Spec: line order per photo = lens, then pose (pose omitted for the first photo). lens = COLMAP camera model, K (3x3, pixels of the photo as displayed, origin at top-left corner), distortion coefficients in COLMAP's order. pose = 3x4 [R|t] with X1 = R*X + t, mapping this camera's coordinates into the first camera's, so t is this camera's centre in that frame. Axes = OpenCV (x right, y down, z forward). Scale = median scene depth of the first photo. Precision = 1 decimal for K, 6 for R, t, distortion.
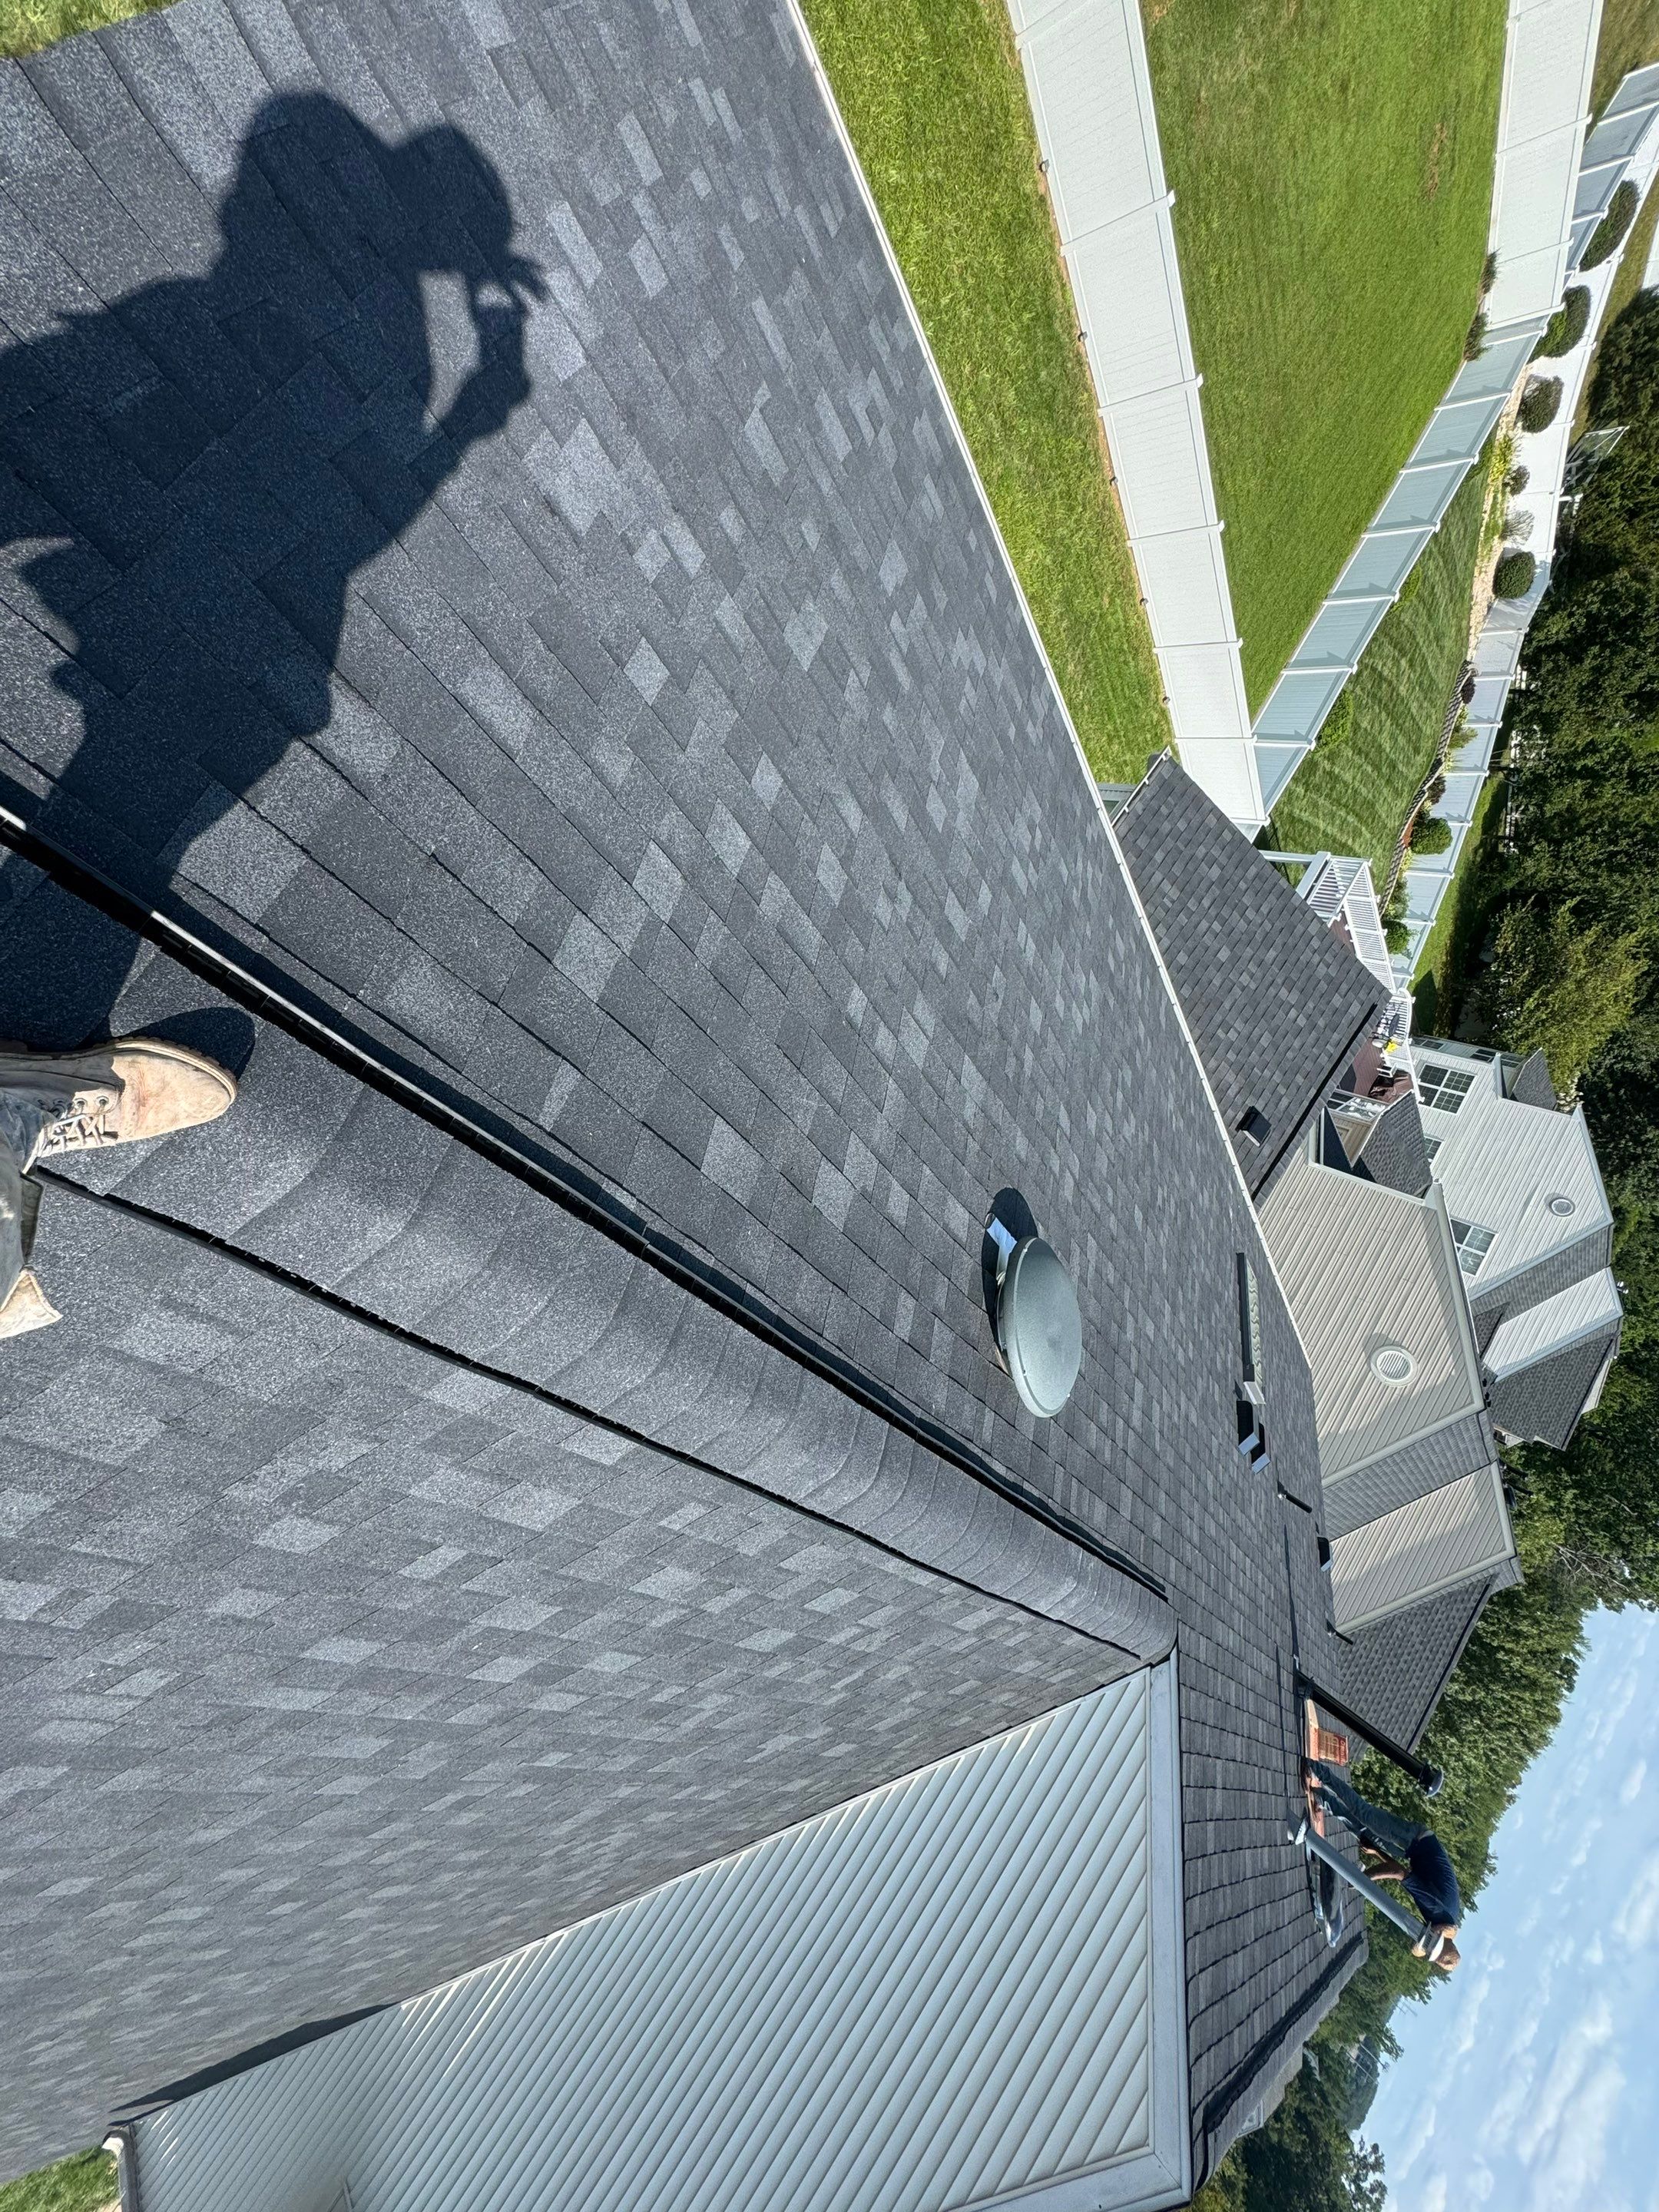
lens RADIAL K [[876.1, 0, 829.5], [0, 876.1, 1106.0], [0, 0, 1]] dist [-0.002136, 0.000382]
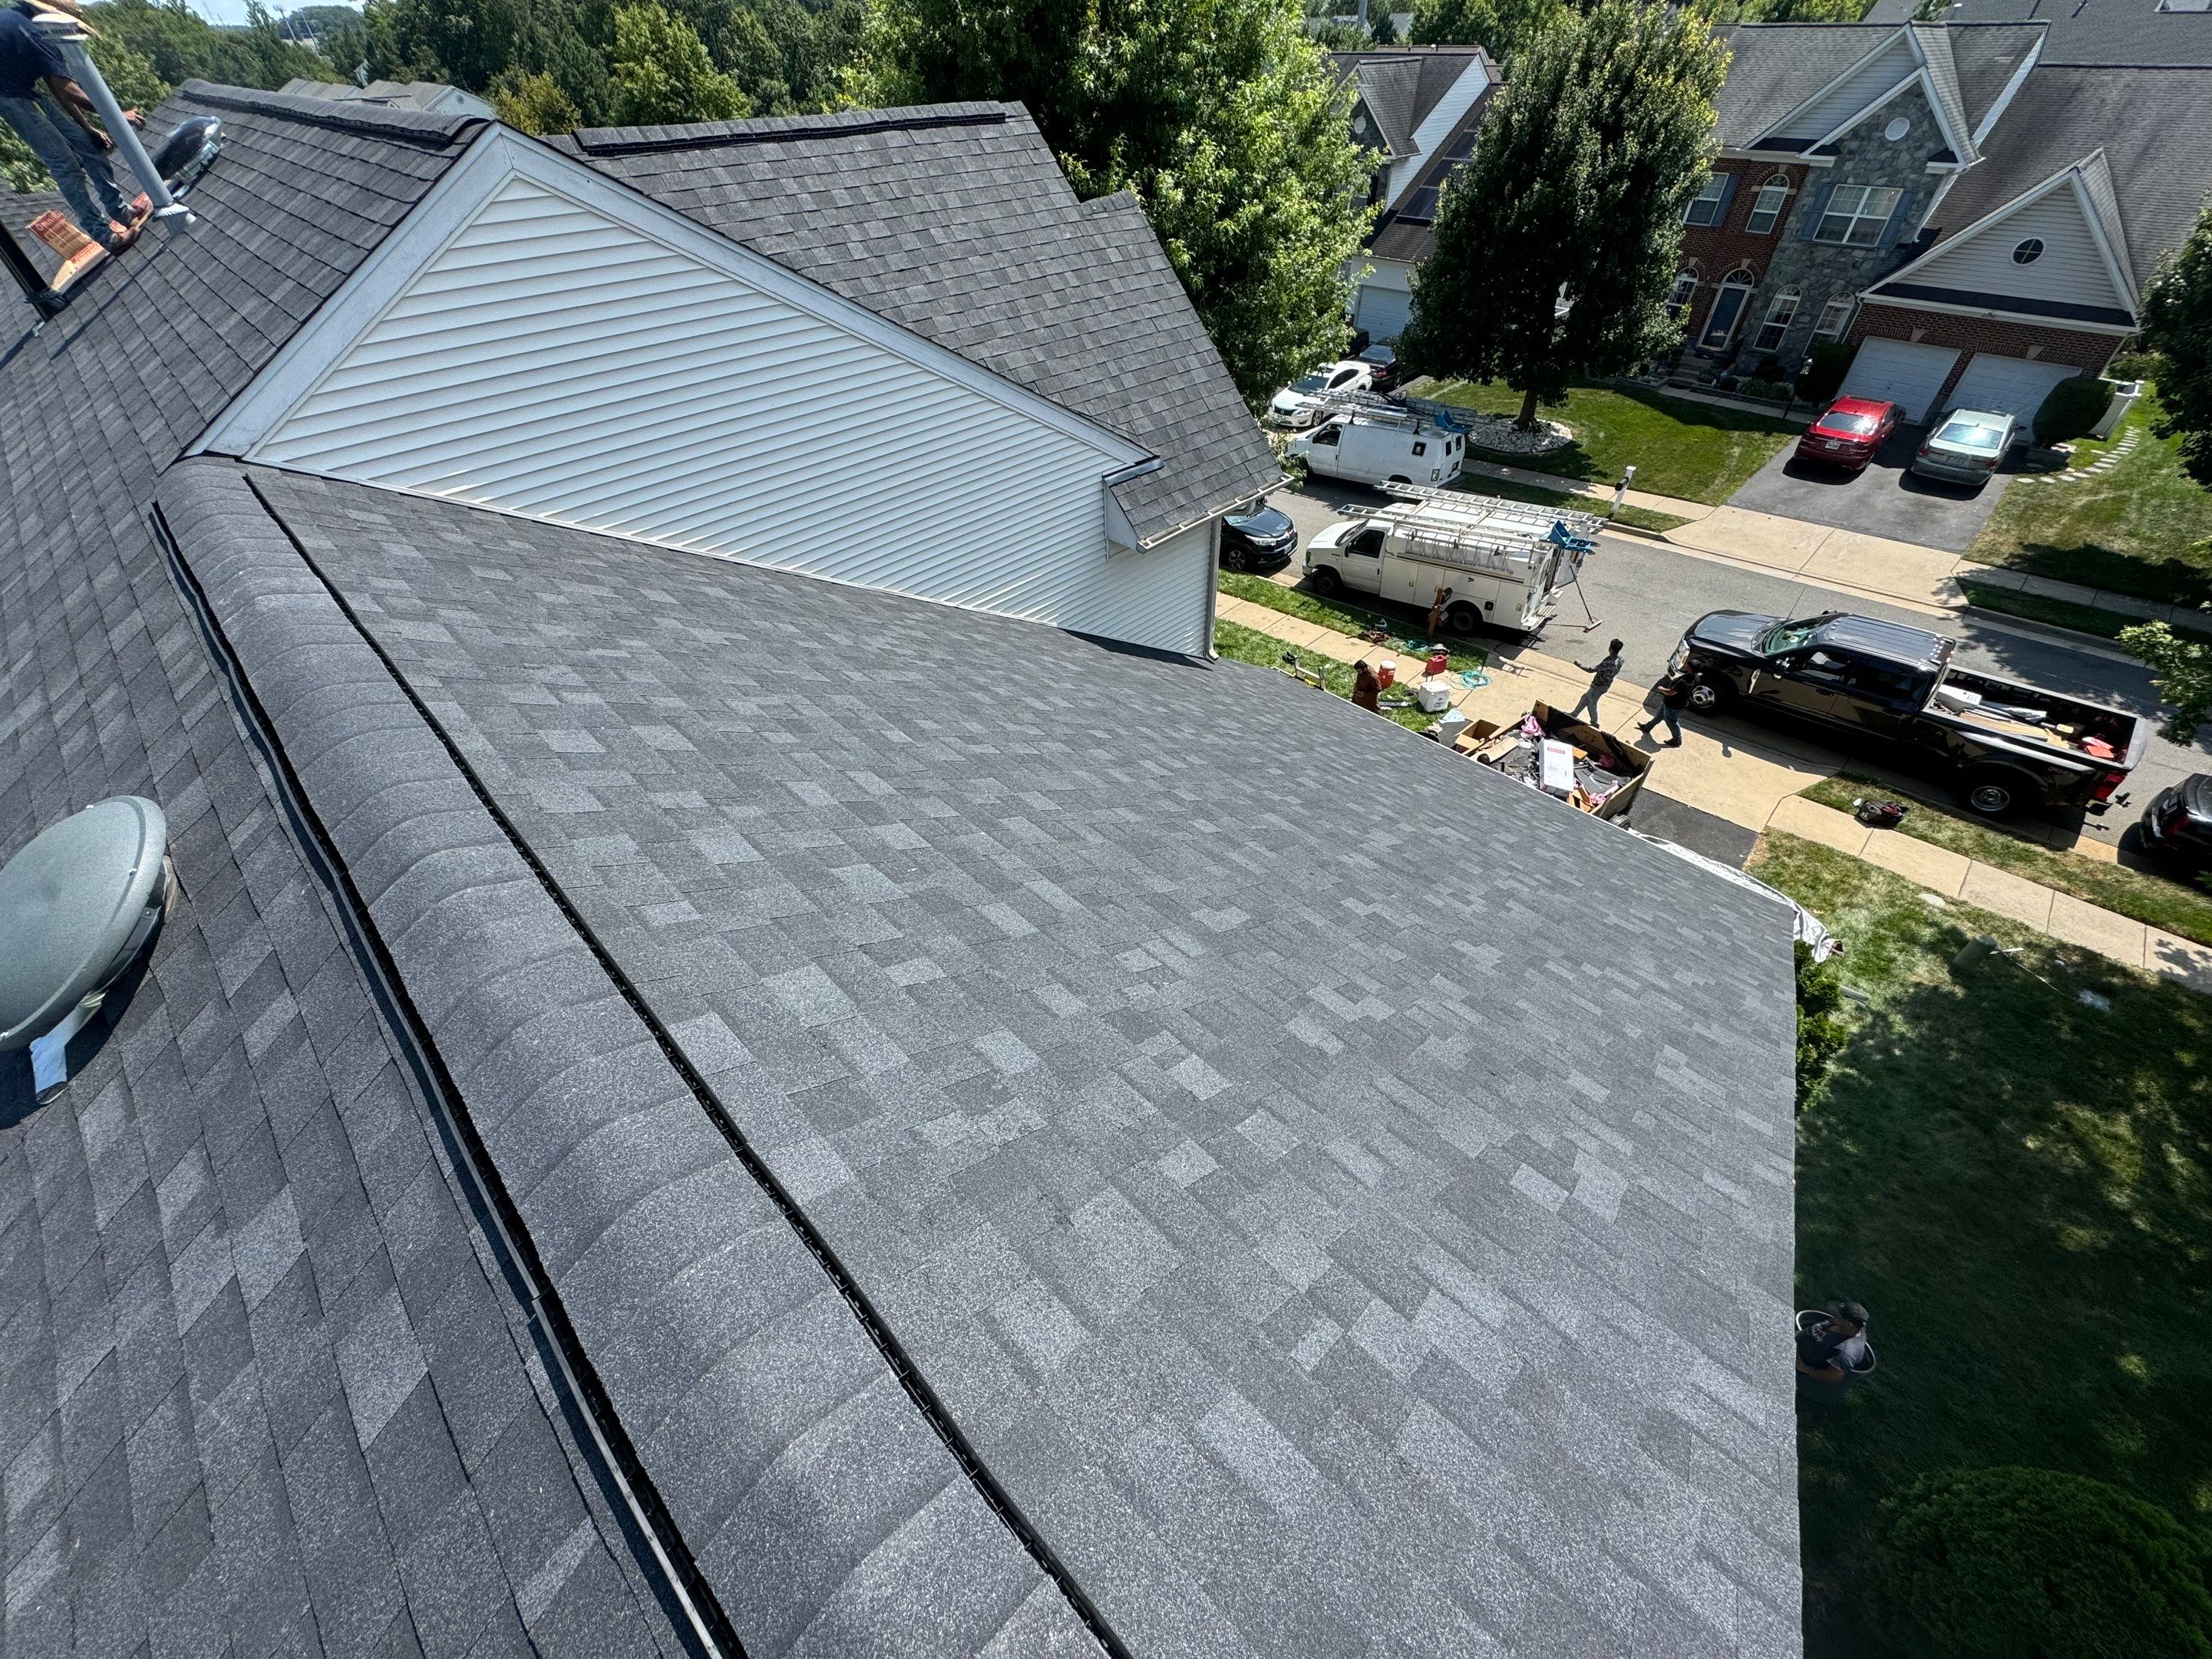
lens RADIAL K [[865.8, 0, 1105.4], [0, 865.8, 818.7], [0, 0, 1]] dist [-0.002044, 0.000276]
pose [[-0.777279, -0.419662, -0.468744, -0.039247], [0.171092, -0.857950, 0.484407, 0.143761], [-0.605446, 0.296321, 0.738667, 0.012326]]
